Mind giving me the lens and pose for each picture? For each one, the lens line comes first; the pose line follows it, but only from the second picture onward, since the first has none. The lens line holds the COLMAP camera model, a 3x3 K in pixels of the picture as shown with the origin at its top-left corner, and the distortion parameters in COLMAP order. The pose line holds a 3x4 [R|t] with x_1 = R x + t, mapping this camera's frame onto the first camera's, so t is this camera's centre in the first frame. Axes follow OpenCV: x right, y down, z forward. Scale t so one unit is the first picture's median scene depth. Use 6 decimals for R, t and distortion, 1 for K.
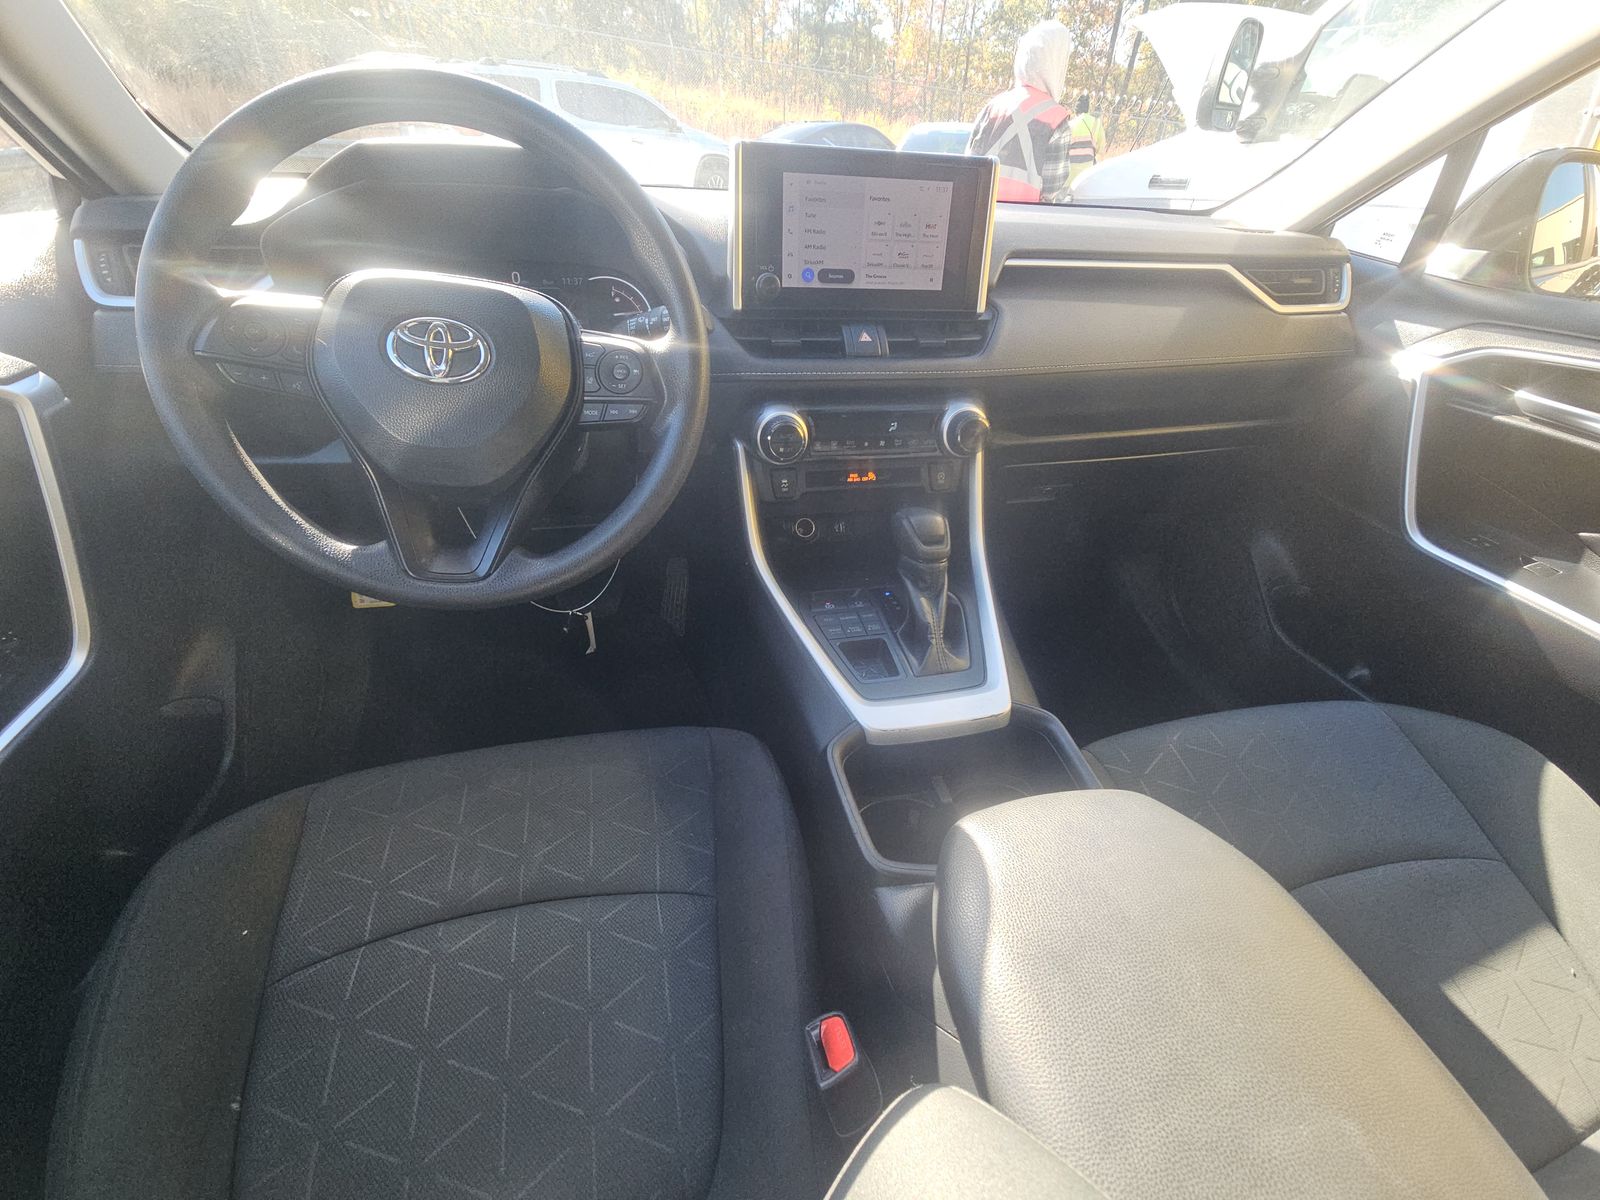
lens RADIAL K [[644.5, 0, 799.9], [0, 644.5, 592.7], [0, 0, 1]] dist [0.000361, -0.000124]
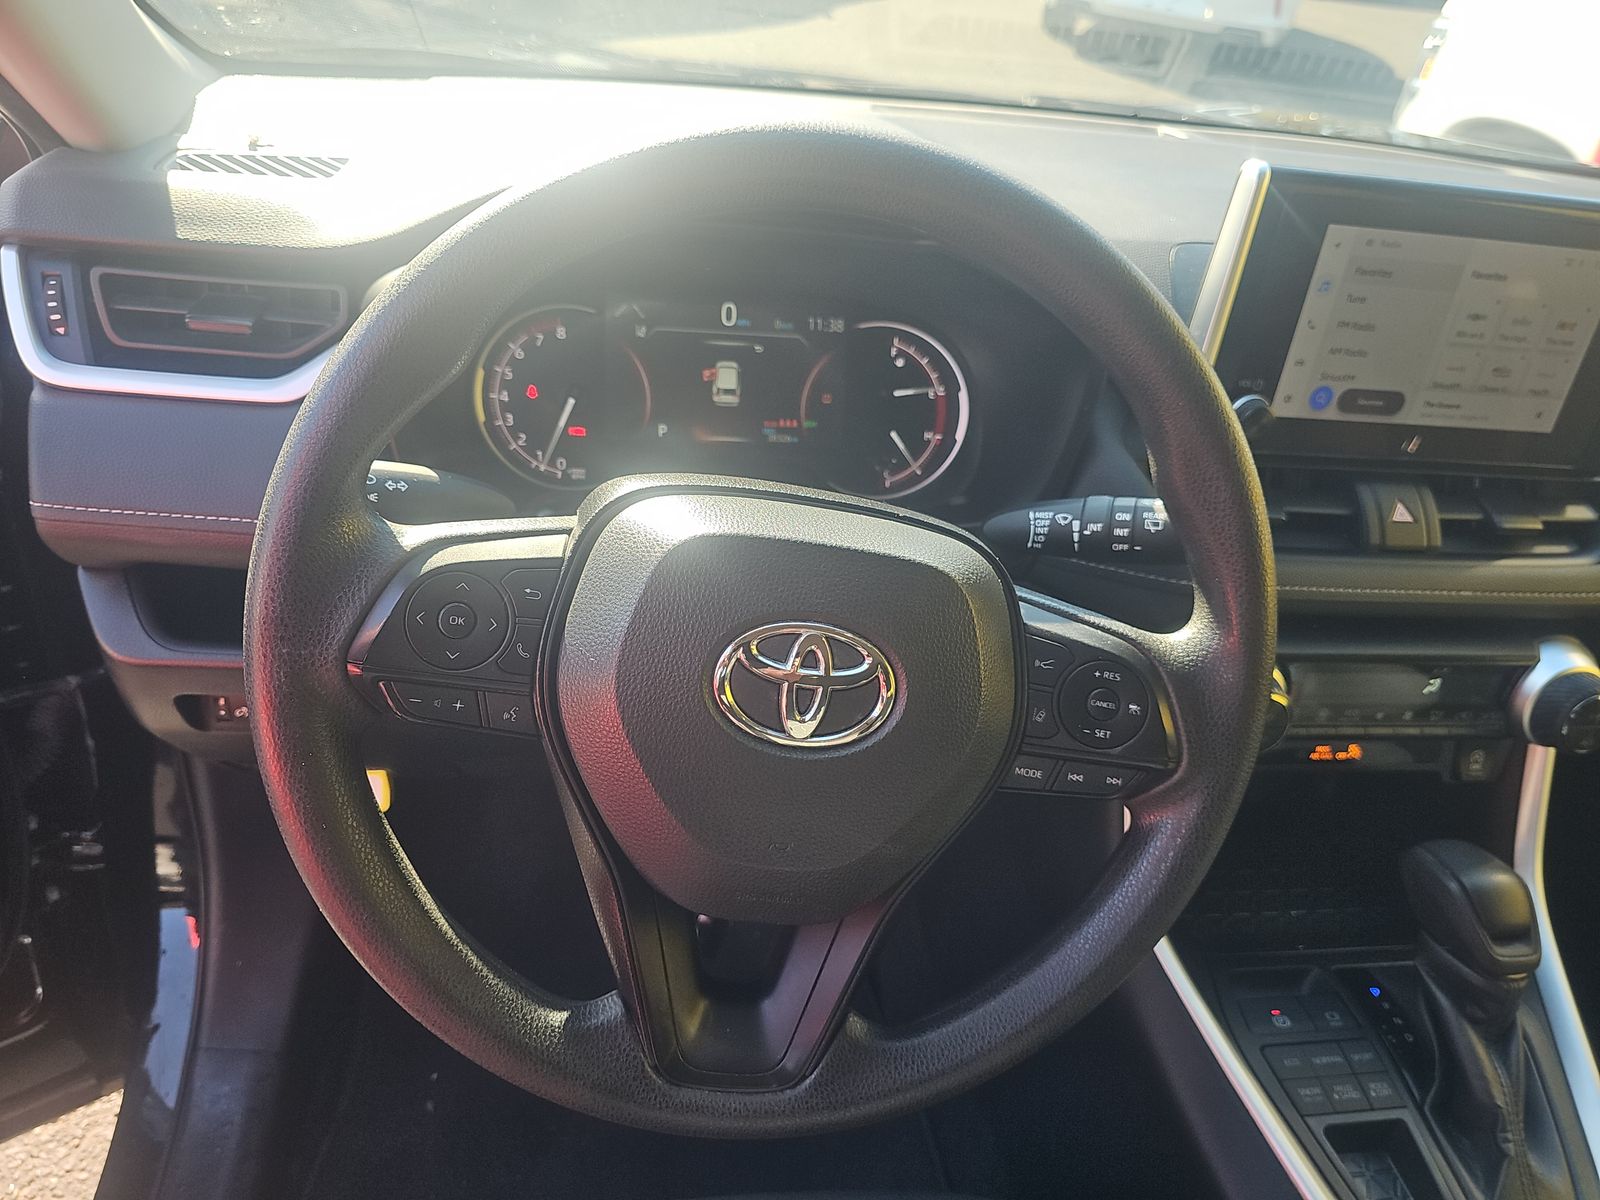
lens RADIAL K [[1083.2, 0, 800.0], [0, 1083.2, 600.0], [0, 0, 1]] dist [0.028397, -0.051012]
pose [[0.993911, 0.105065, -0.033213, -0.361048], [-0.104574, 0.994385, 0.016196, -0.302201], [0.034728, -0.012624, 0.999317, 0.106615]]
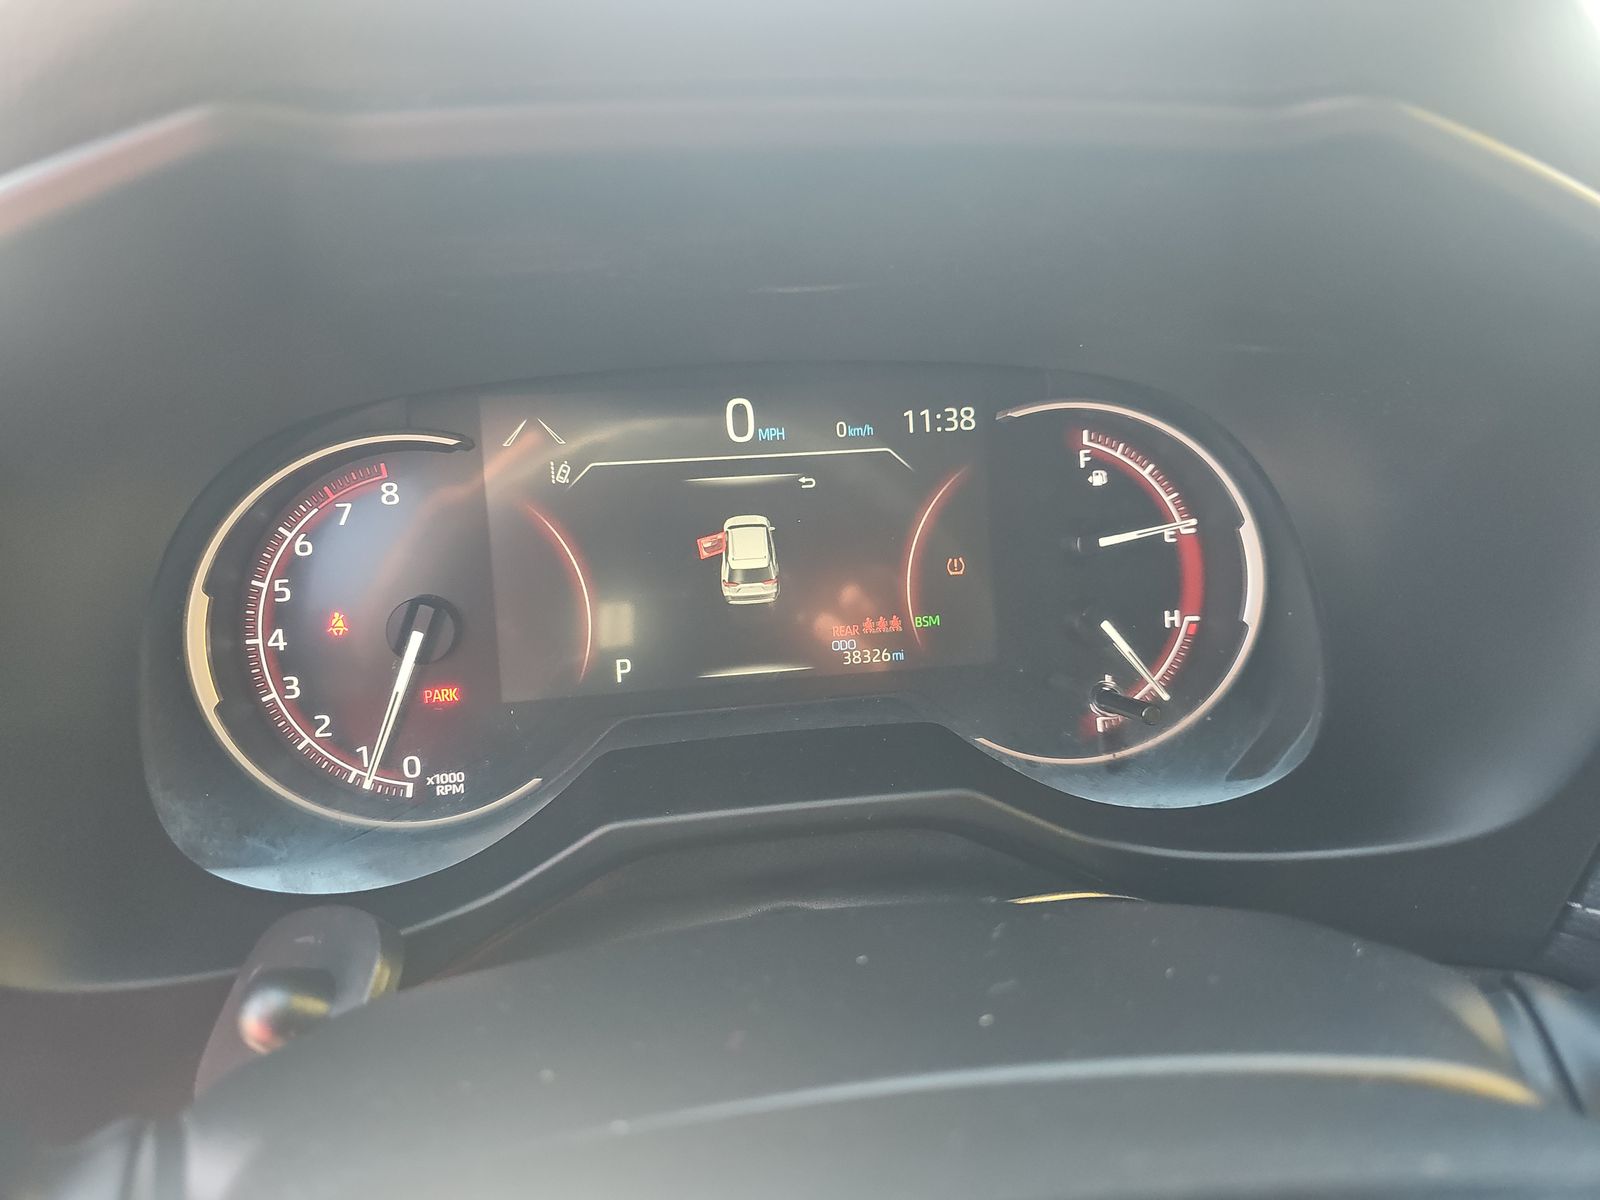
lens RADIAL K [[1083.2, 0, 800.0], [0, 1083.2, 600.0], [0, 0, 1]] dist [0.028397, -0.051012]
pose [[0.994041, 0.001705, -0.108995, -0.407208], [-0.011625, 0.995834, -0.090442, -0.417087], [0.108387, 0.091170, 0.989919, 0.636549]]
